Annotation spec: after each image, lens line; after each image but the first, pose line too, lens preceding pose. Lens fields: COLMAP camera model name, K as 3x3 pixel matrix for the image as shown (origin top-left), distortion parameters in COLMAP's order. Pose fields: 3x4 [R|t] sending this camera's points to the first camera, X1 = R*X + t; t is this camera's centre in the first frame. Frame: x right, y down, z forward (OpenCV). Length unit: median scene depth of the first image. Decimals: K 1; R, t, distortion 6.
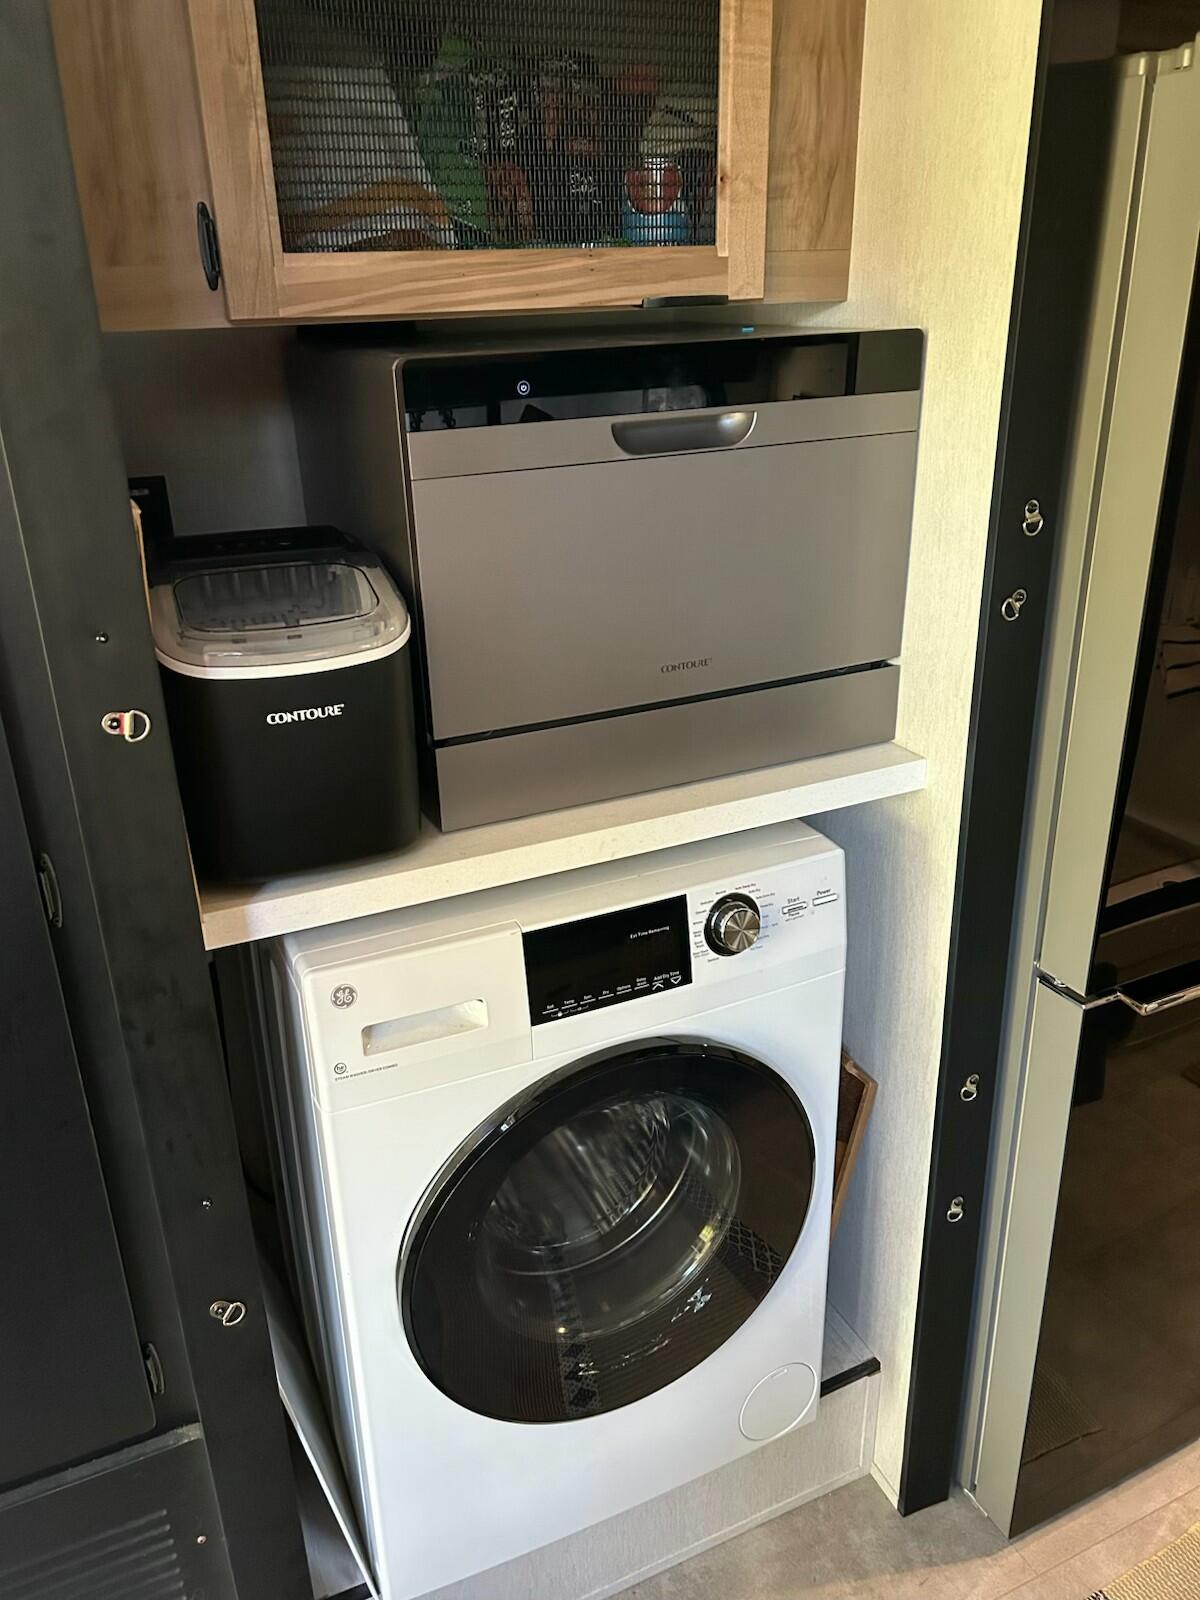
lens RADIAL K [[1202.7, 0, 609.4], [0, 1202.7, 794.1], [0, 0, 1]] dist [0.051537, -0.055771]
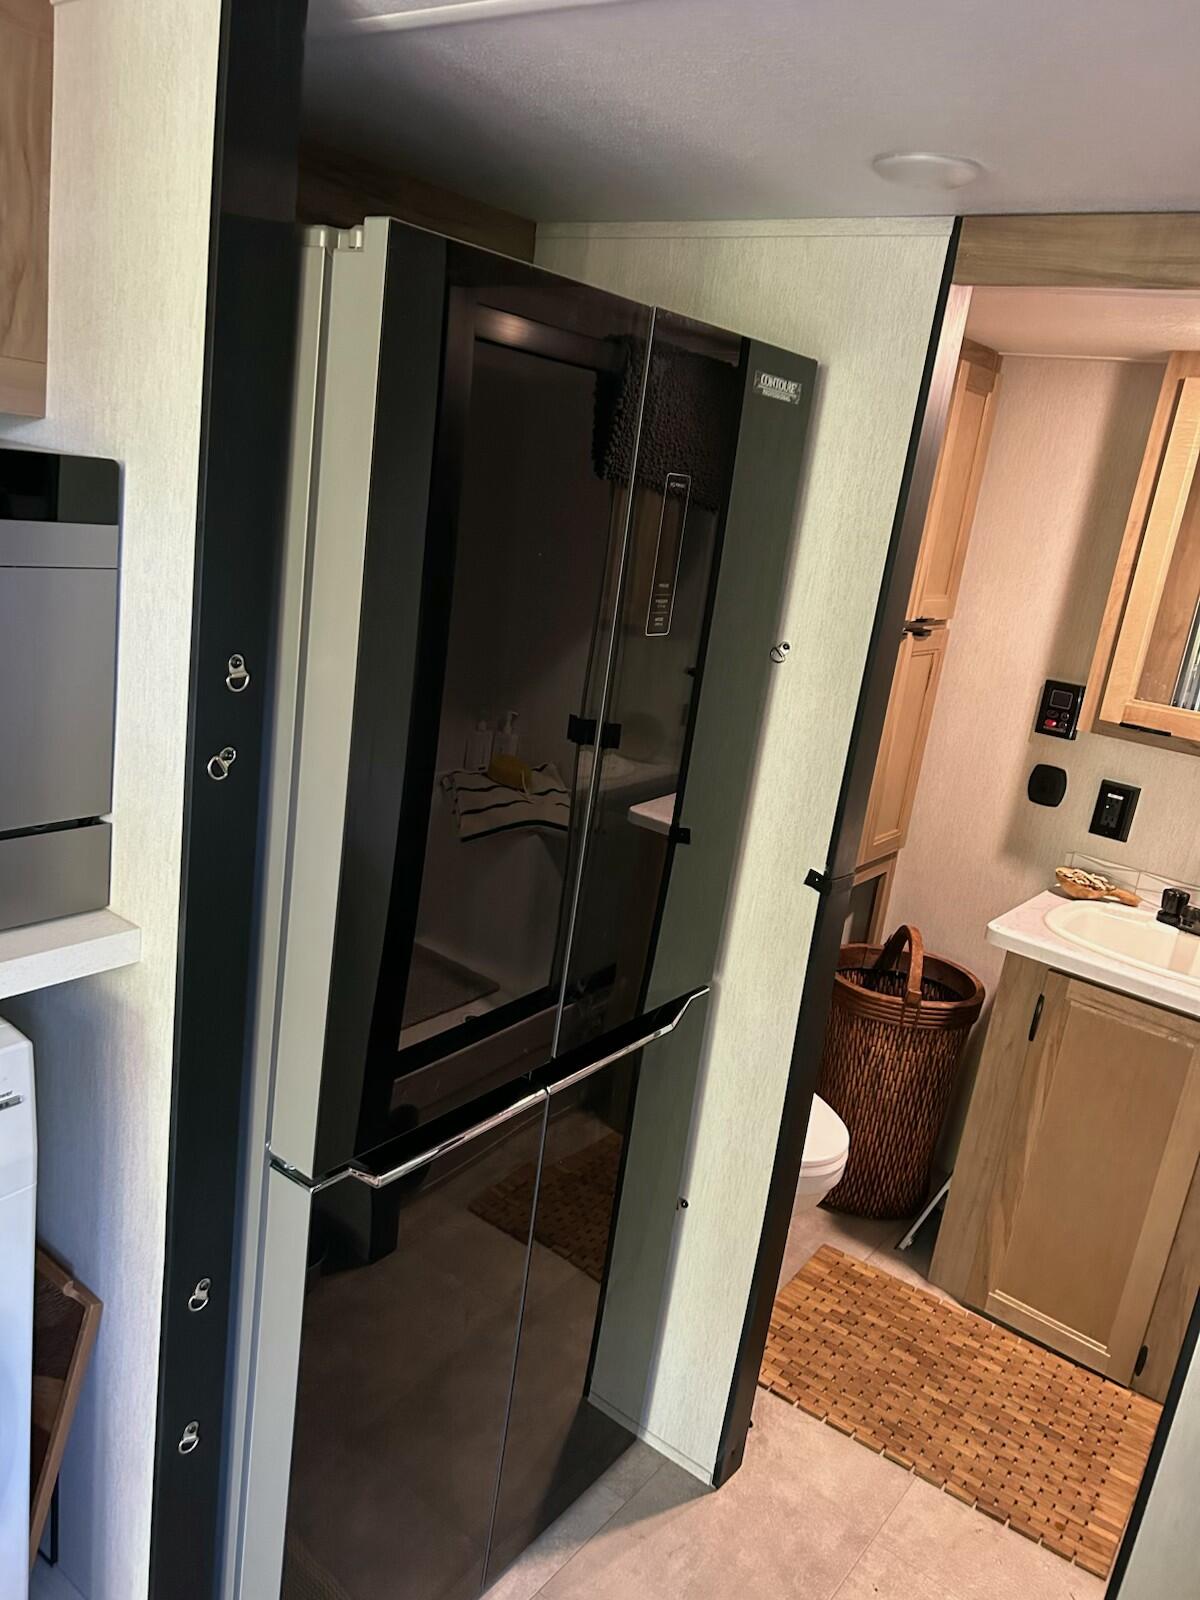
lens RADIAL K [[1202.7, 0, 599.9], [0, 1202.7, 807.0], [0, 0, 1]] dist [0.051537, -0.055771]
pose [[0.876800, 0.012512, 0.480692, 0.131370], [0.033687, 0.995607, -0.087362, -0.029522], [-0.479673, 0.092792, 0.872527, 0.048535]]
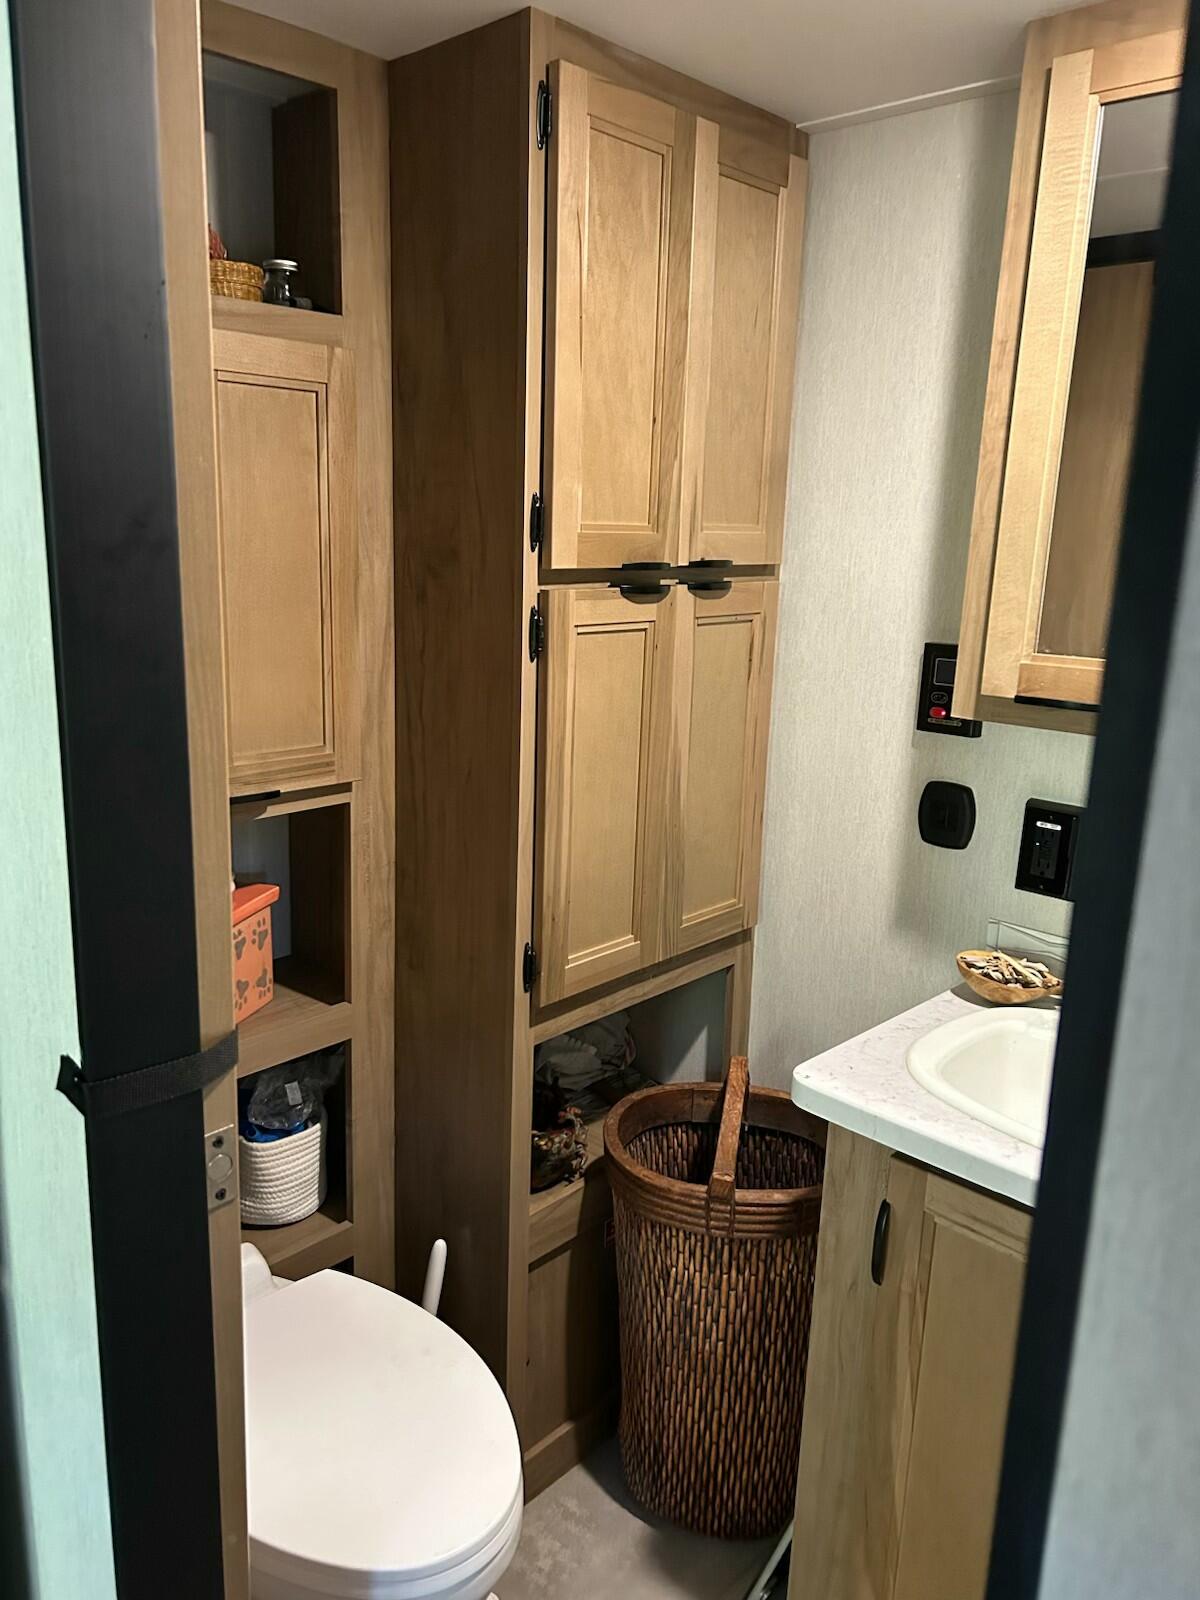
lens RADIAL K [[1202.7, 0, 594.1], [0, 1202.7, 814.3], [0, 0, 1]] dist [0.051537, -0.055771]
pose [[0.928372, -0.030710, 0.370380, 0.382609], [0.088215, 0.986308, -0.139334, -0.043895], [-0.361030, 0.162027, 0.918371, 0.168488]]
